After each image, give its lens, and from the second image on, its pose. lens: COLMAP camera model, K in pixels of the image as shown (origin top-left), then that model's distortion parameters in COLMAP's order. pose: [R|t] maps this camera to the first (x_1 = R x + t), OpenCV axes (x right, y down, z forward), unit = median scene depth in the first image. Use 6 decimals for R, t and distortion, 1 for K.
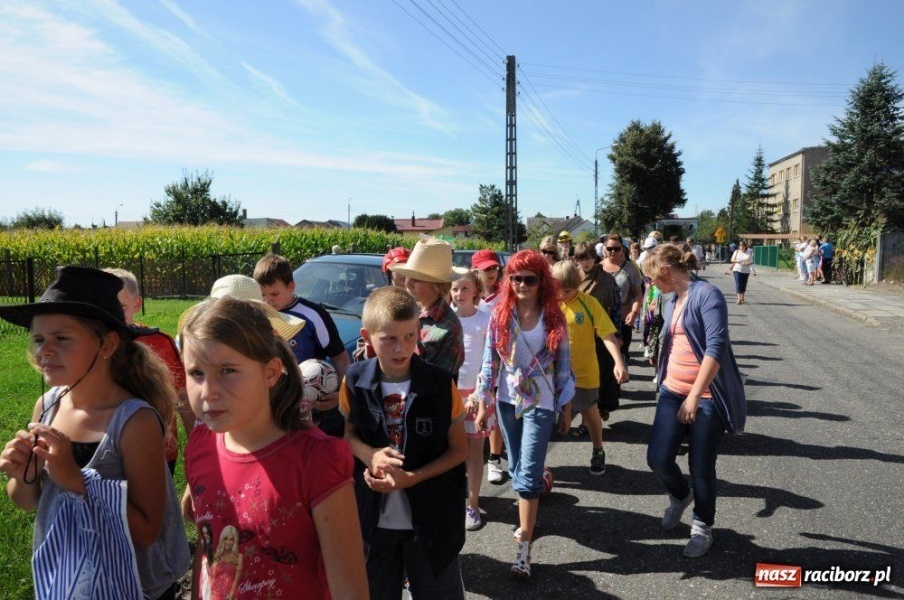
lens RADIAL K [[621.9, 0, 452.4], [0, 621.9, 304.0], [0, 0, 1]] dist [-0.124892, 0.096005]
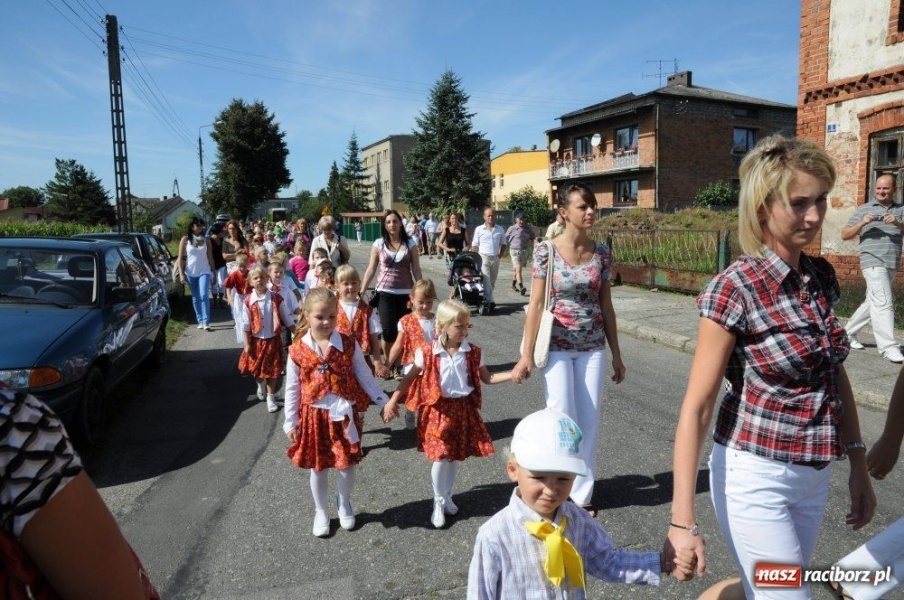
lens RADIAL K [[622.1, 0, 454.2], [0, 622.1, 307.4], [0, 0, 1]] dist [-0.115691, 0.082357]
pose [[0.808234, -0.086178, 0.582522, -0.019152], [0.064415, 0.996236, 0.058008, 0.000994], [-0.585328, -0.009361, 0.810742, -0.005028]]
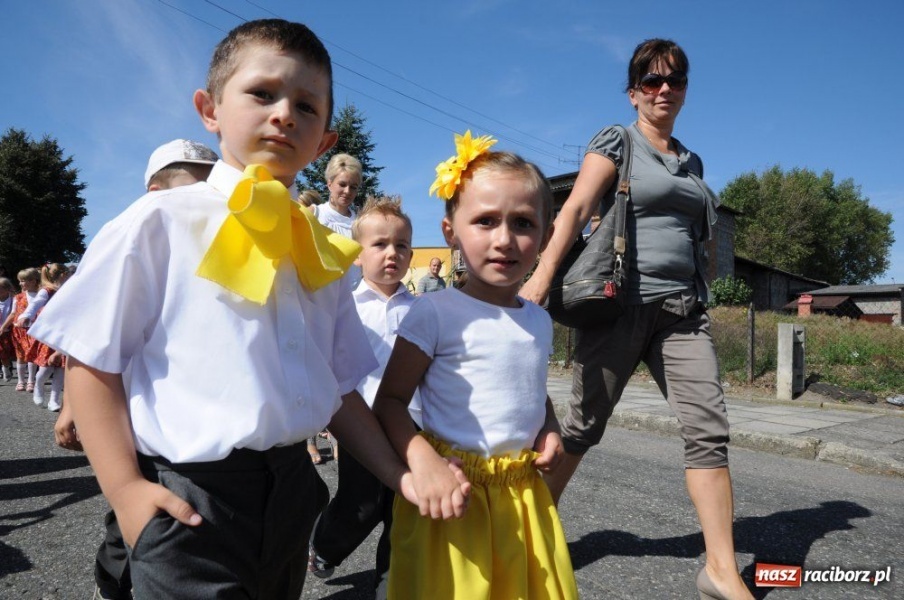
lens RADIAL K [[621.4, 0, 454.3], [0, 621.4, 307.1], [0, 0, 1]] dist [-0.116775, 0.084403]
pose [[0.590352, 0.067400, 0.804327, 0.056670], [0.030778, 0.993903, -0.105876, -0.005924], [-0.806559, 0.087260, 0.584678, 0.204812]]
